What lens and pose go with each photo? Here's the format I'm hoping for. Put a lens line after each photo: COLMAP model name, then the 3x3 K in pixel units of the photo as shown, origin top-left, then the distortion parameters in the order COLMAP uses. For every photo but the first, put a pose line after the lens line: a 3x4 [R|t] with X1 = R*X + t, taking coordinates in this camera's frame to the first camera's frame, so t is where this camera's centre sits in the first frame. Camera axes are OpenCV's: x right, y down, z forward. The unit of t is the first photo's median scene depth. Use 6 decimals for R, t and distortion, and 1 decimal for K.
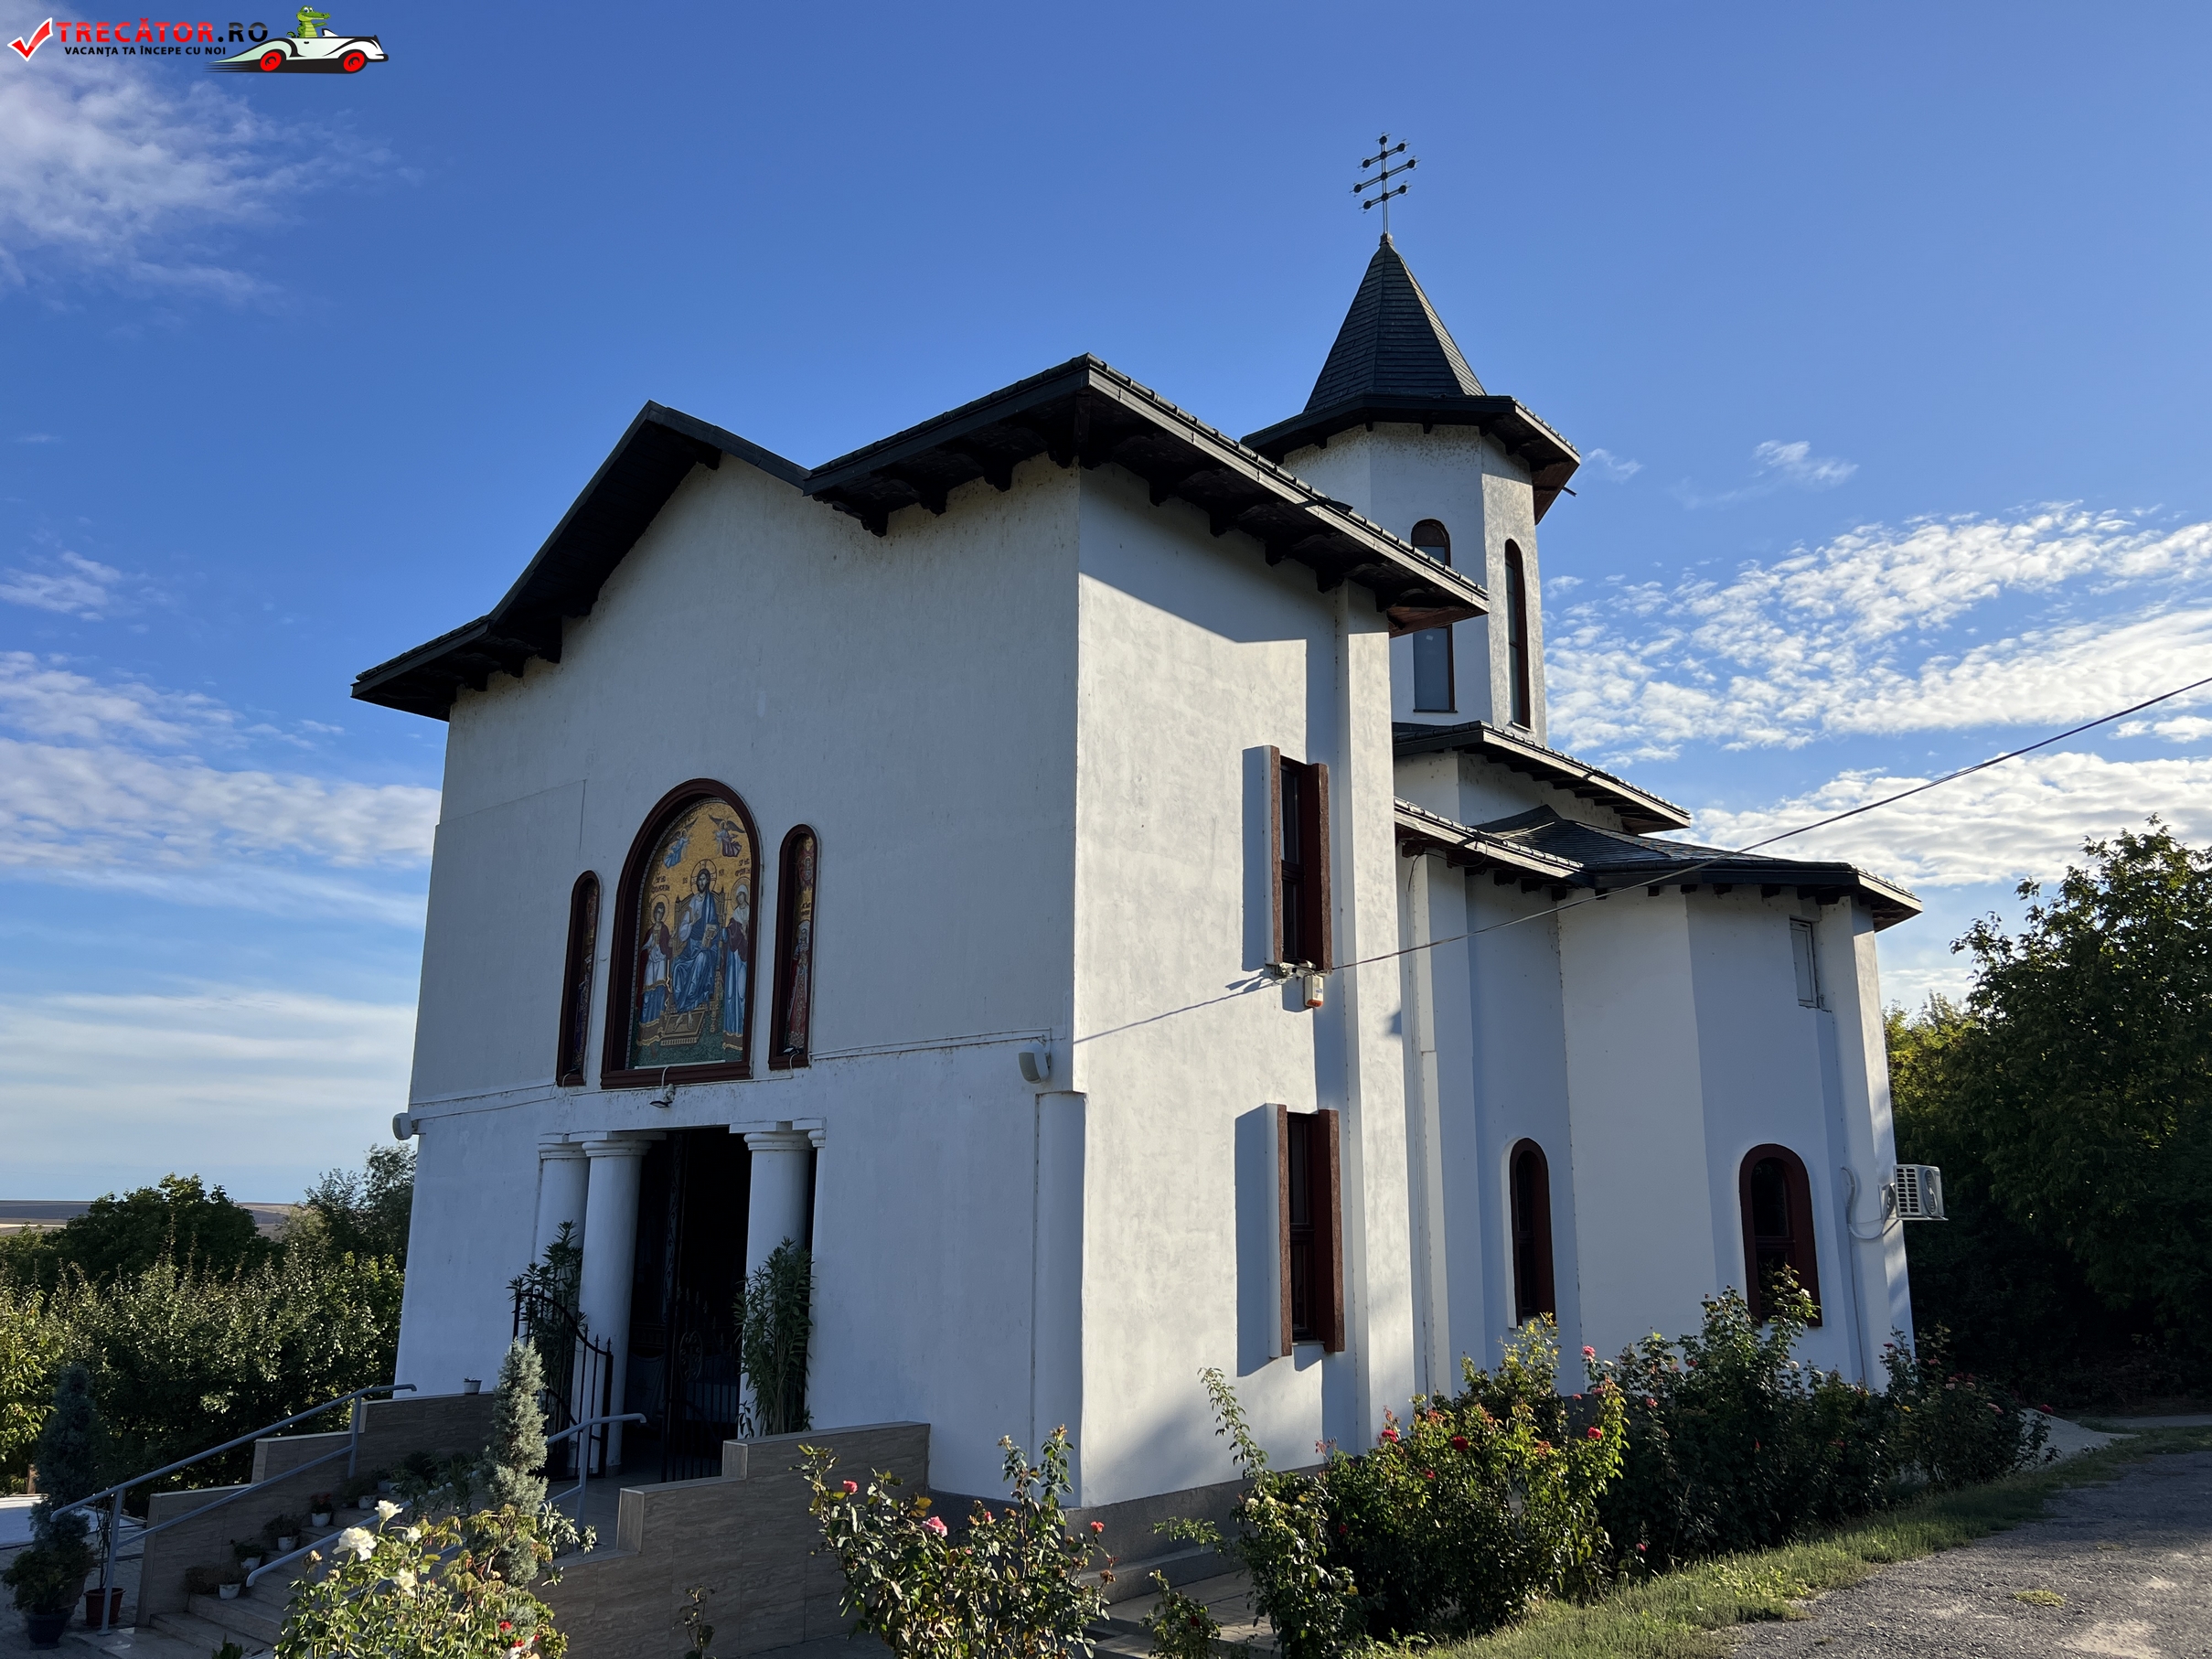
lens RADIAL K [[1665.0, 0, 1121.9], [0, 1665.0, 818.5], [0, 0, 1]] dist [0.049856, -0.054407]
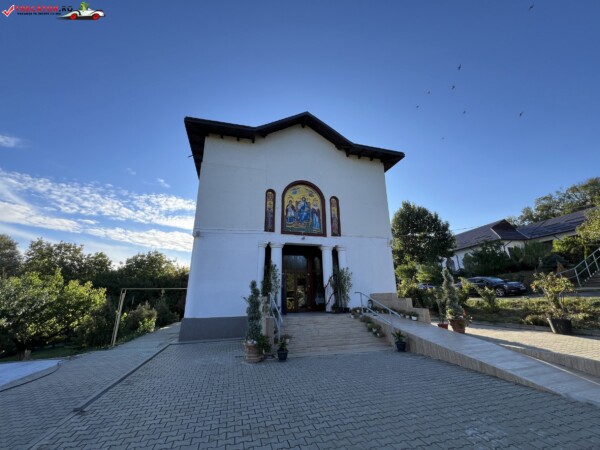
lens RADIAL K [[240.2, 0, 301.4], [0, 240.2, 220.7], [0, 0, 1]] dist [-0.000279, 0.000017]
pose [[0.553042, 0.244164, 0.796573, -0.844627], [-0.178359, 0.968625, -0.173070, 0.236270], [-0.813838, -0.046361, 0.579240, 0.562792]]
